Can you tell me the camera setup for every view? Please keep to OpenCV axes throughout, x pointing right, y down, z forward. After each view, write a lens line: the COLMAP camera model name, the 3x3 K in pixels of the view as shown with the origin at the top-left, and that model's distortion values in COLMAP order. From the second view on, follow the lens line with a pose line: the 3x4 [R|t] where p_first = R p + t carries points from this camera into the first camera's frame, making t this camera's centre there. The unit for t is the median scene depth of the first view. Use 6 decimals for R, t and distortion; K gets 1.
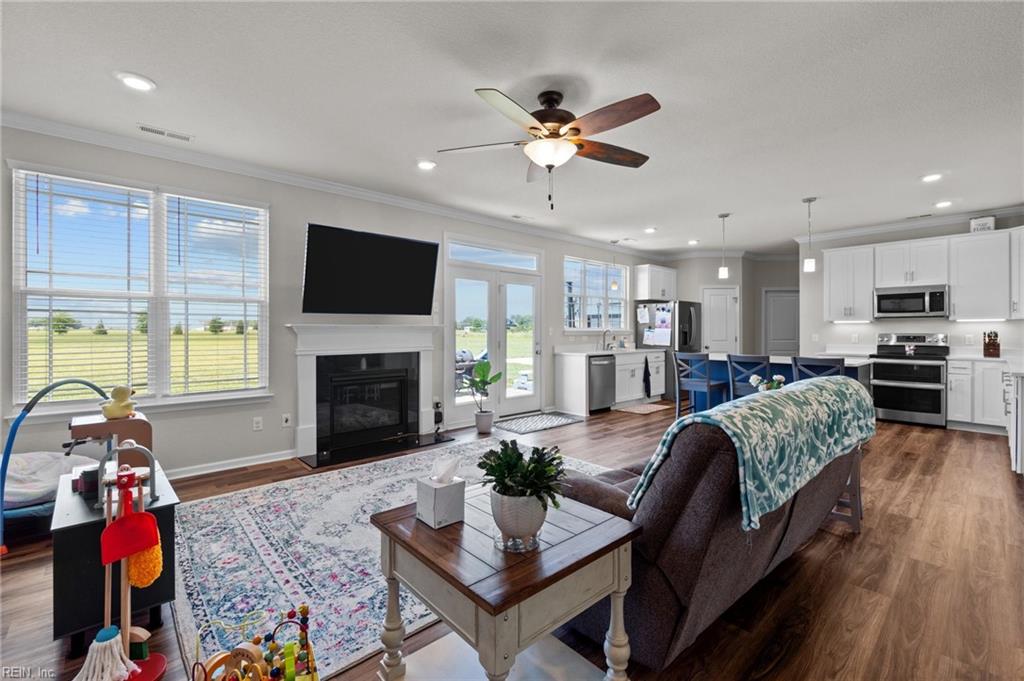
lens RADIAL K [[437.7, 0, 512.0], [0, 437.7, 340.5], [0, 0, 1]] dist [0.000031, -0.000001]
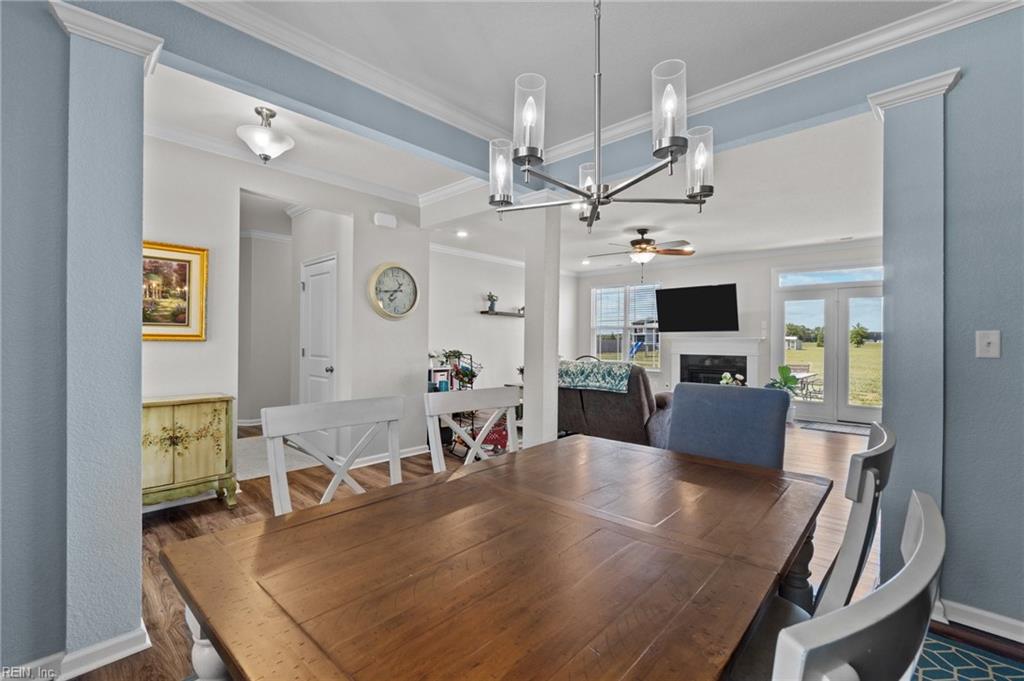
lens RADIAL K [[449.0, 0, 512.0], [0, 449.0, 340.5], [0, 0, 1]] dist [0.000020, -0.000002]
pose [[0.099051, 0.002295, -0.995080, 1.293829], [-0.021591, 0.999767, 0.000157, -0.010732], [0.994848, 0.021469, 0.099077, 0.091225]]
